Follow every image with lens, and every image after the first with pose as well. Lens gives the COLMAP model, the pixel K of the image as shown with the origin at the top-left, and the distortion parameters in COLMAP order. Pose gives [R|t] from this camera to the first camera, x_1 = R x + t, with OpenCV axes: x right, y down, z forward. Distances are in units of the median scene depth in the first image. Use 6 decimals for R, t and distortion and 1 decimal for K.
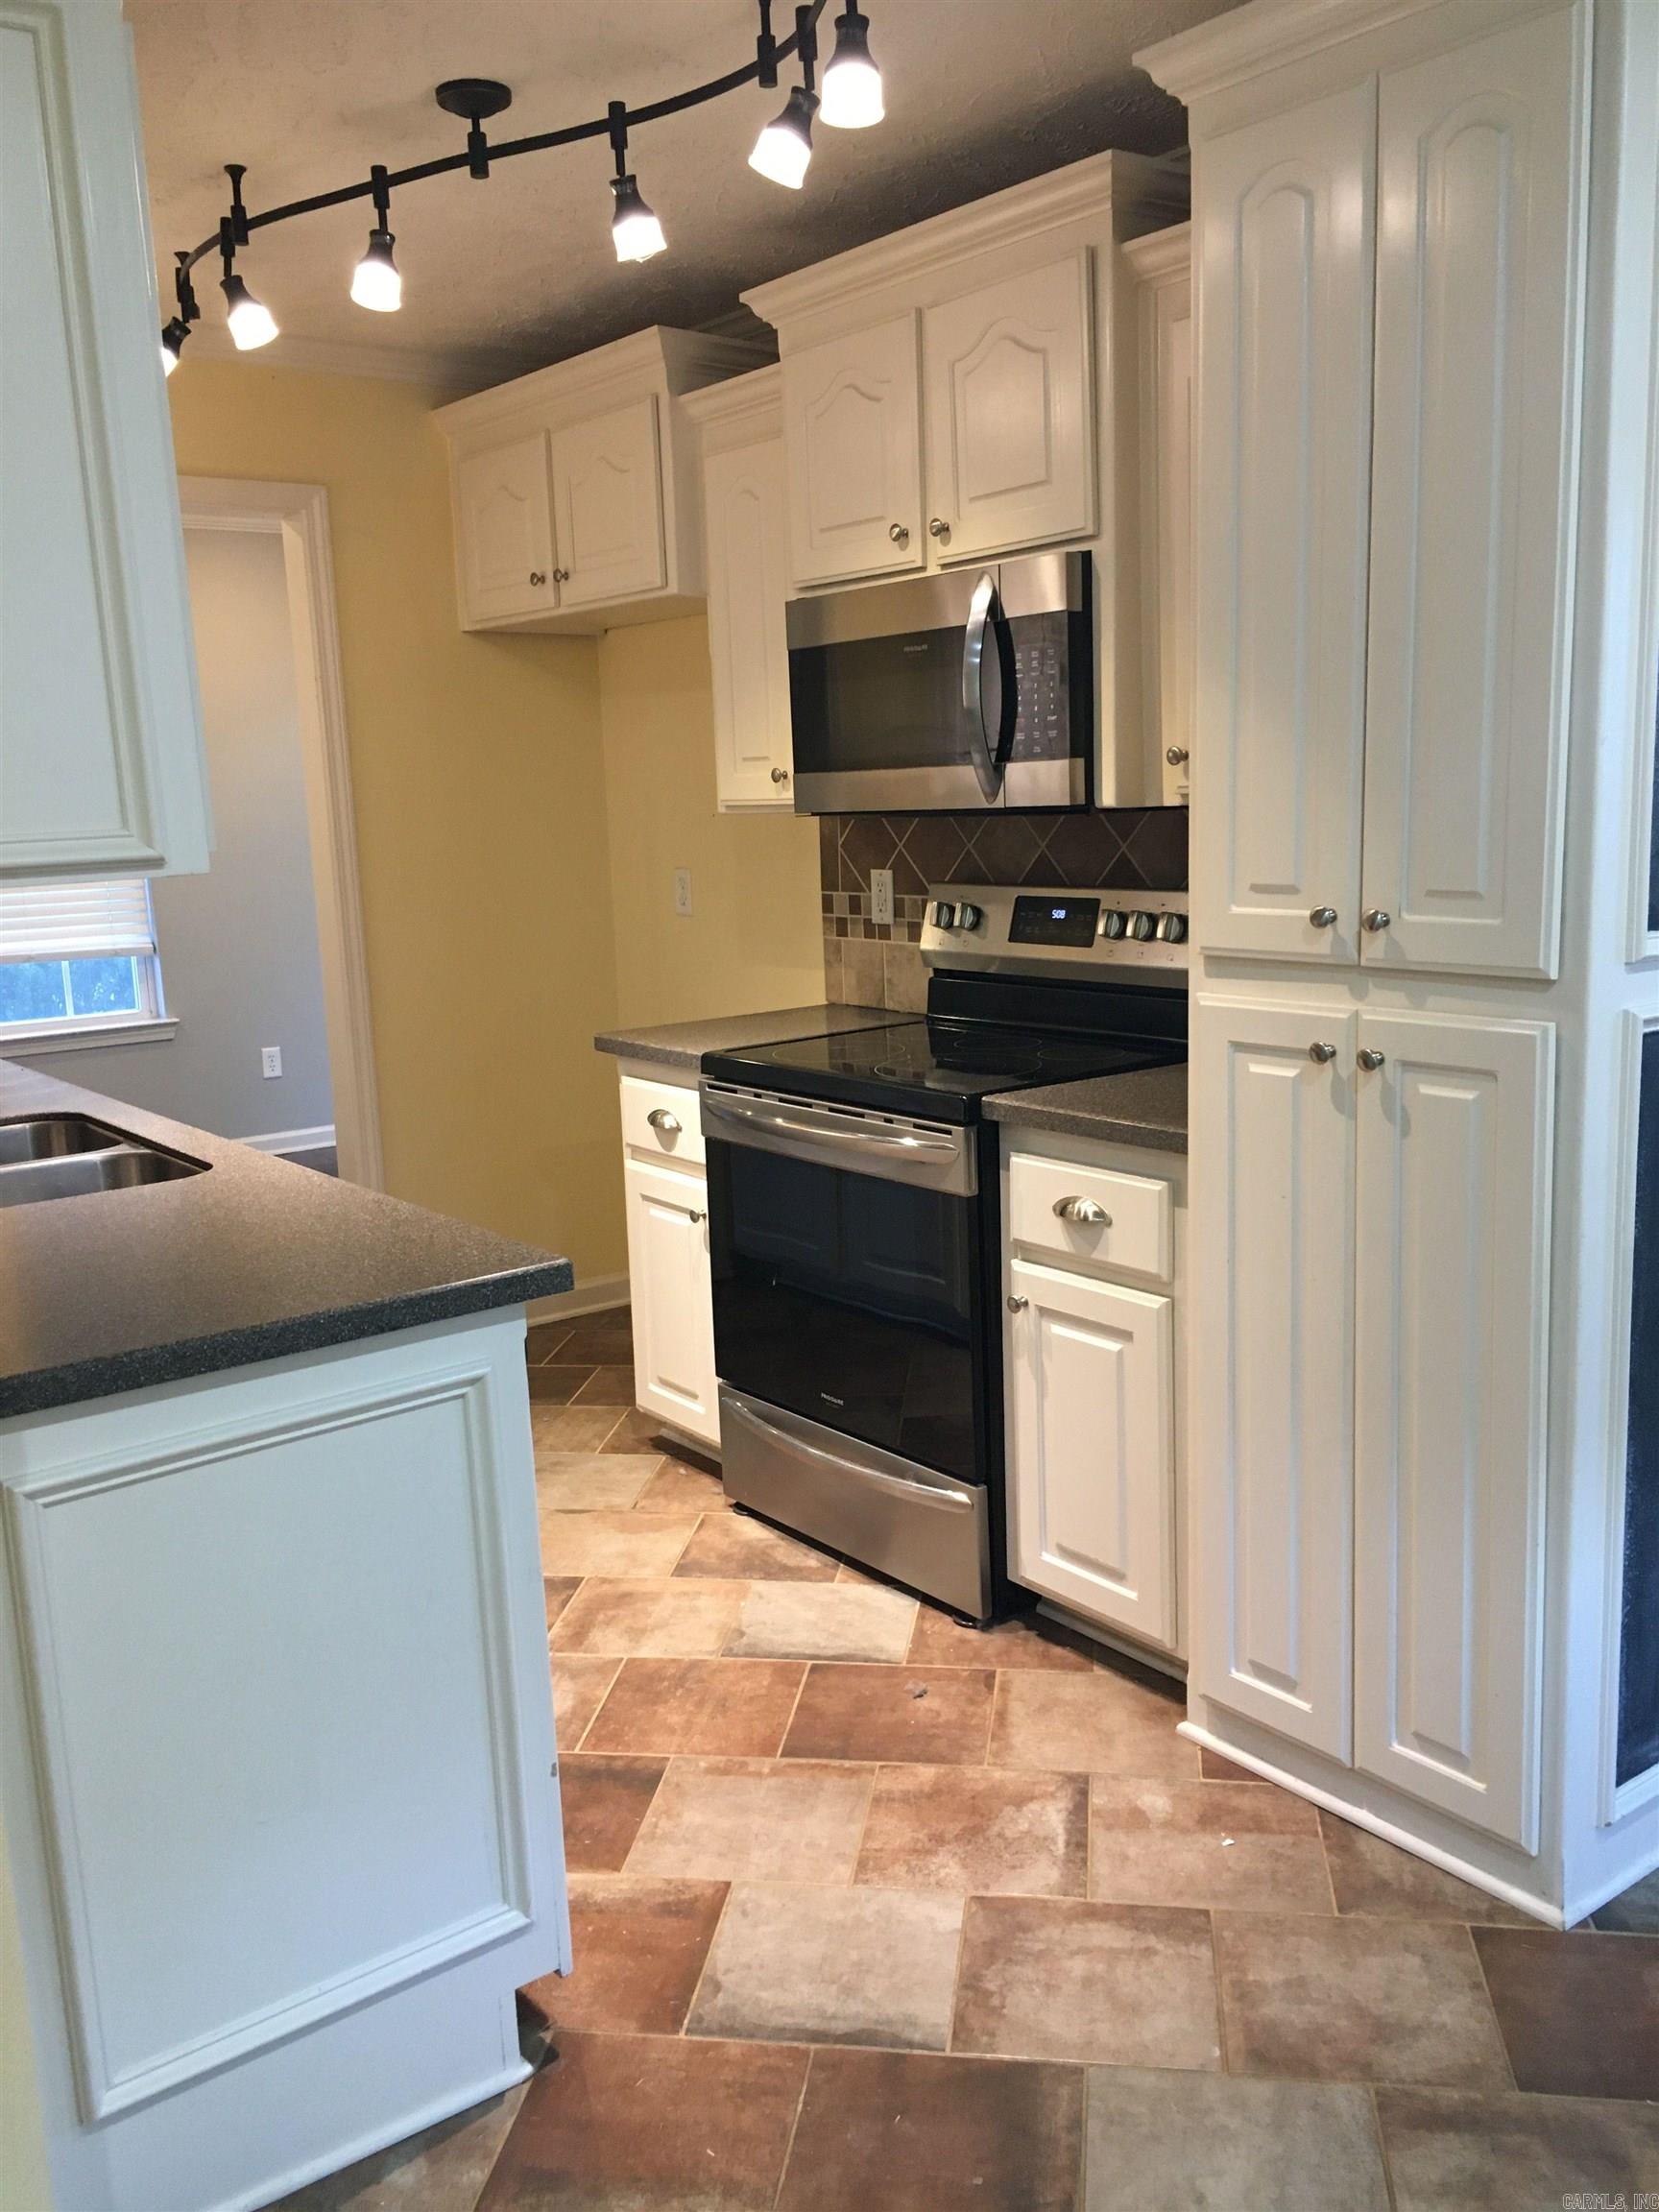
lens RADIAL K [[1898.6, 0, 835.3], [0, 1898.6, 1116.1], [0, 0, 1]] dist [0.059221, -0.063402]
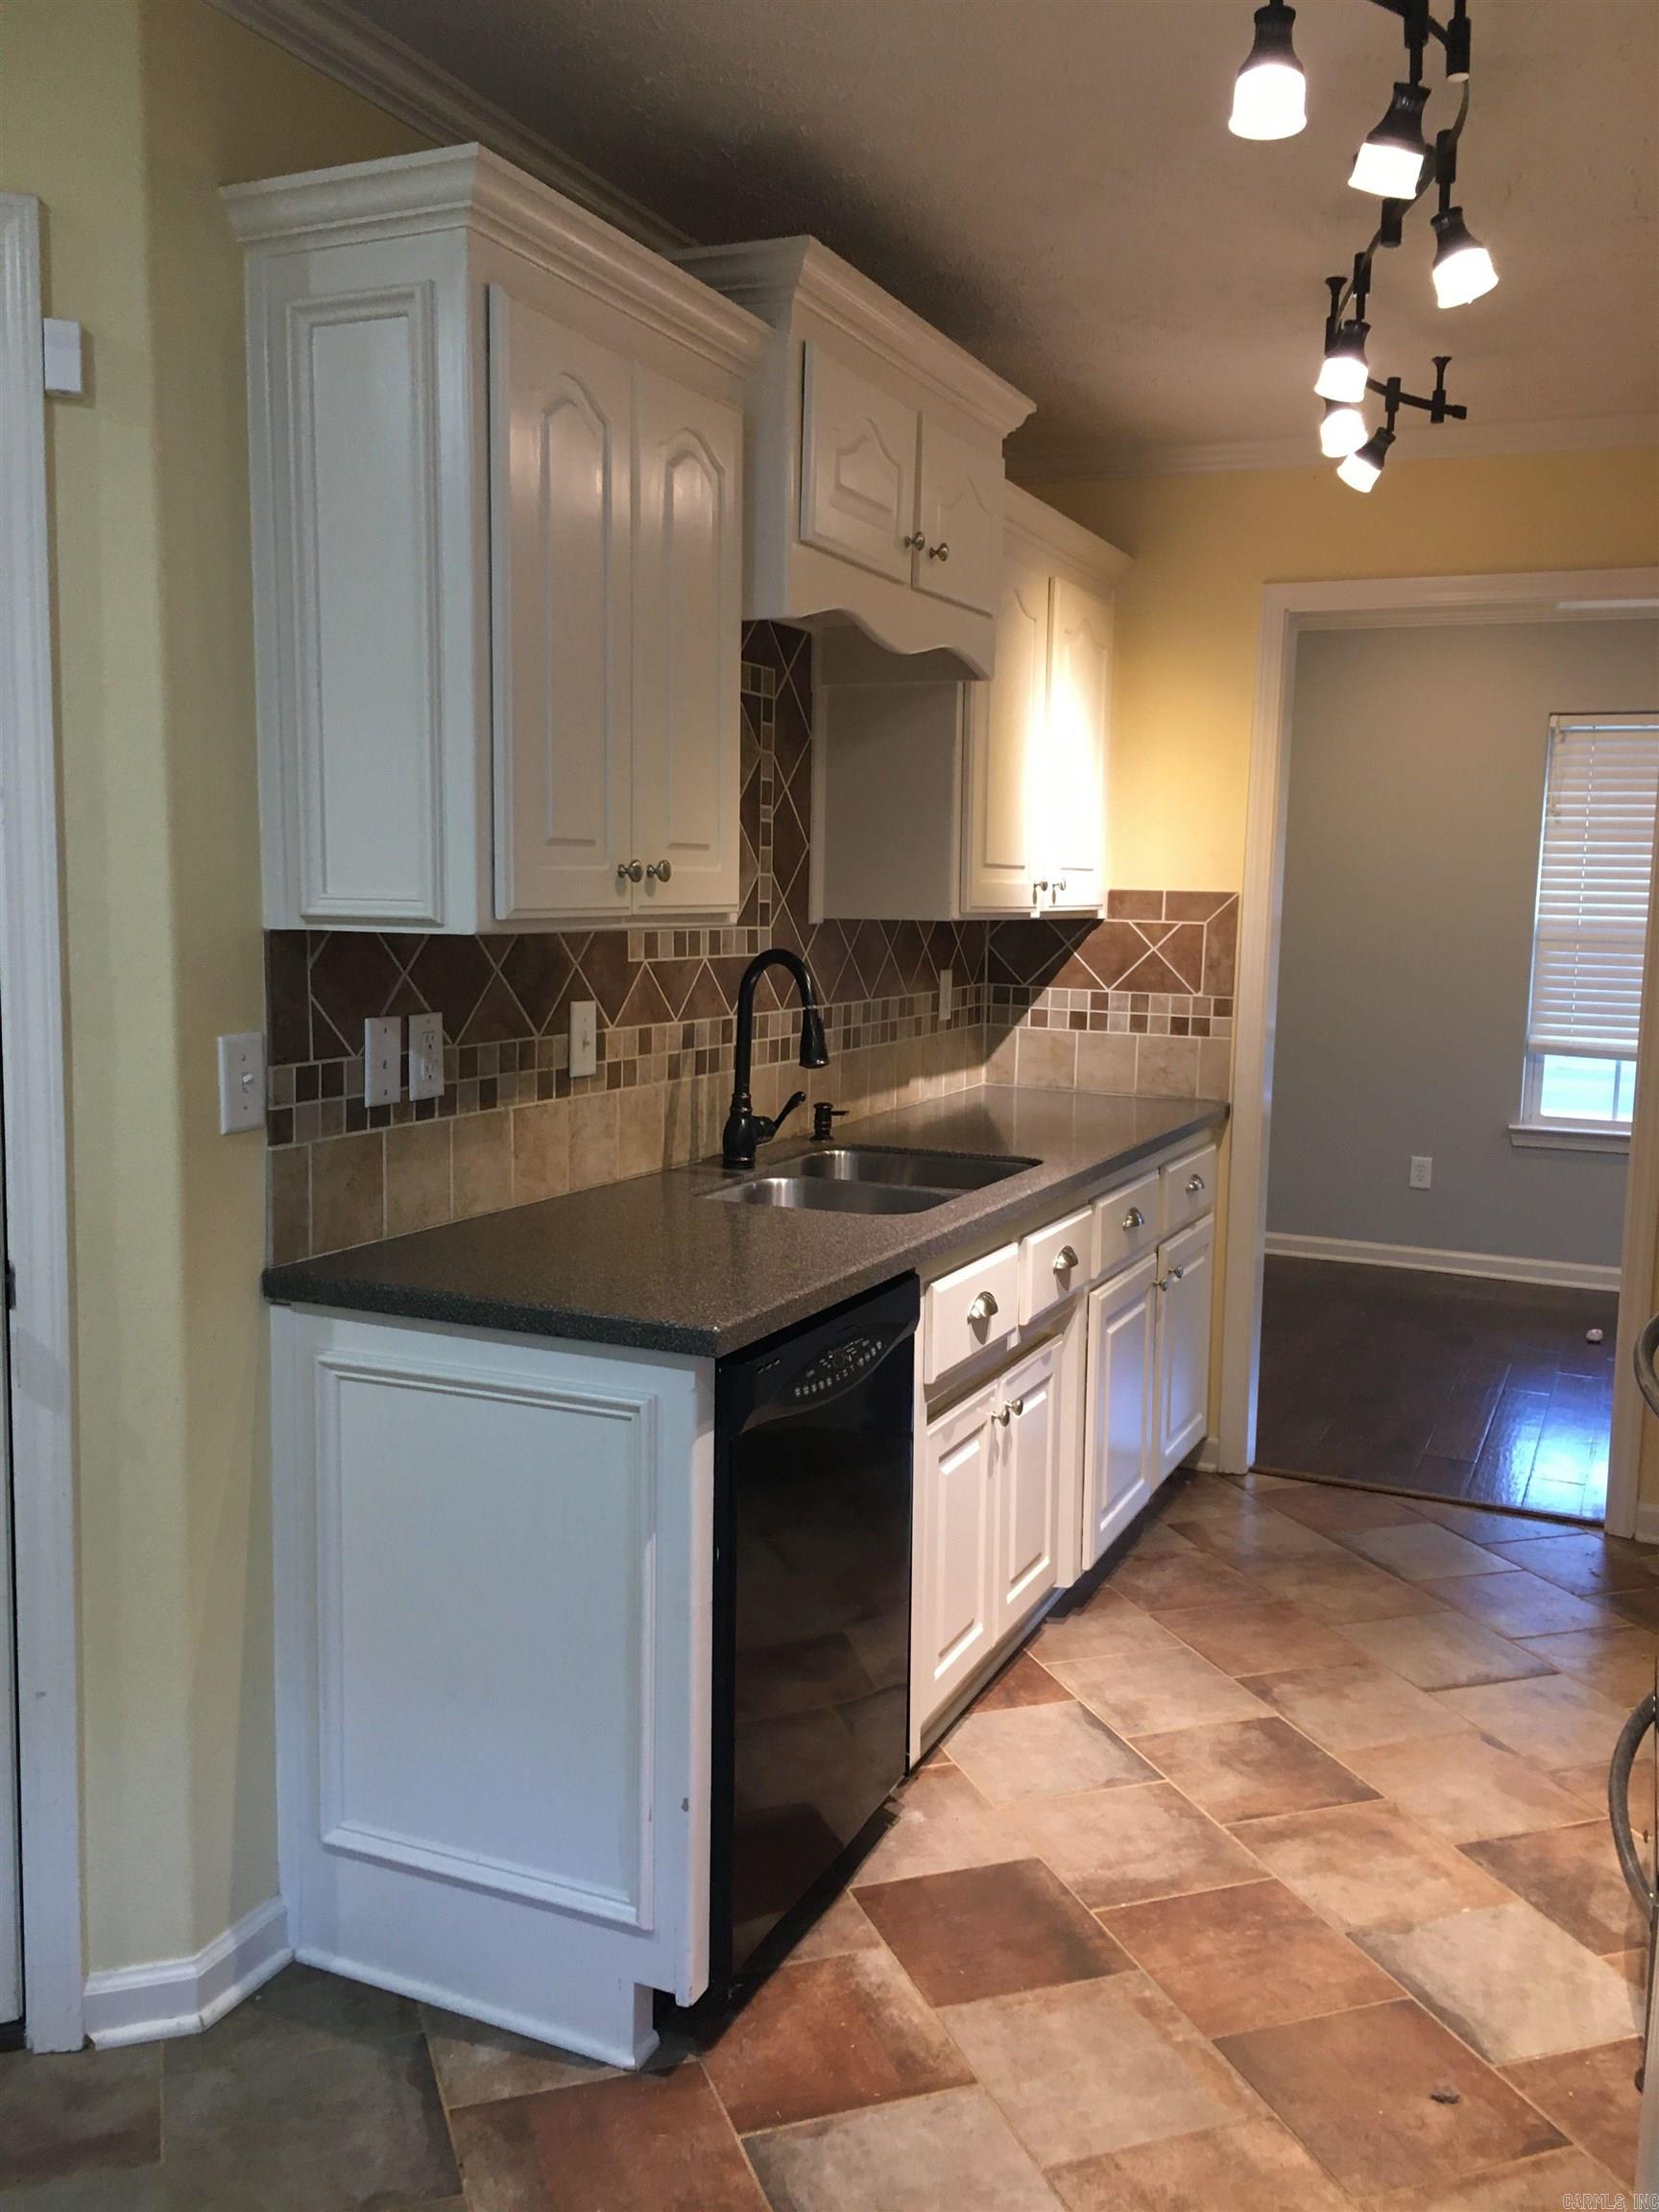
lens RADIAL K [[1898.6, 0, 835.3], [0, 1898.6, 1116.1], [0, 0, 1]] dist [0.059221, -0.063402]
pose [[0.471318, 0.161587, -0.867034, 0.572796], [-0.202401, 0.976653, 0.071991, -0.094009], [0.858425, 0.141558, 0.493020, 0.381762]]
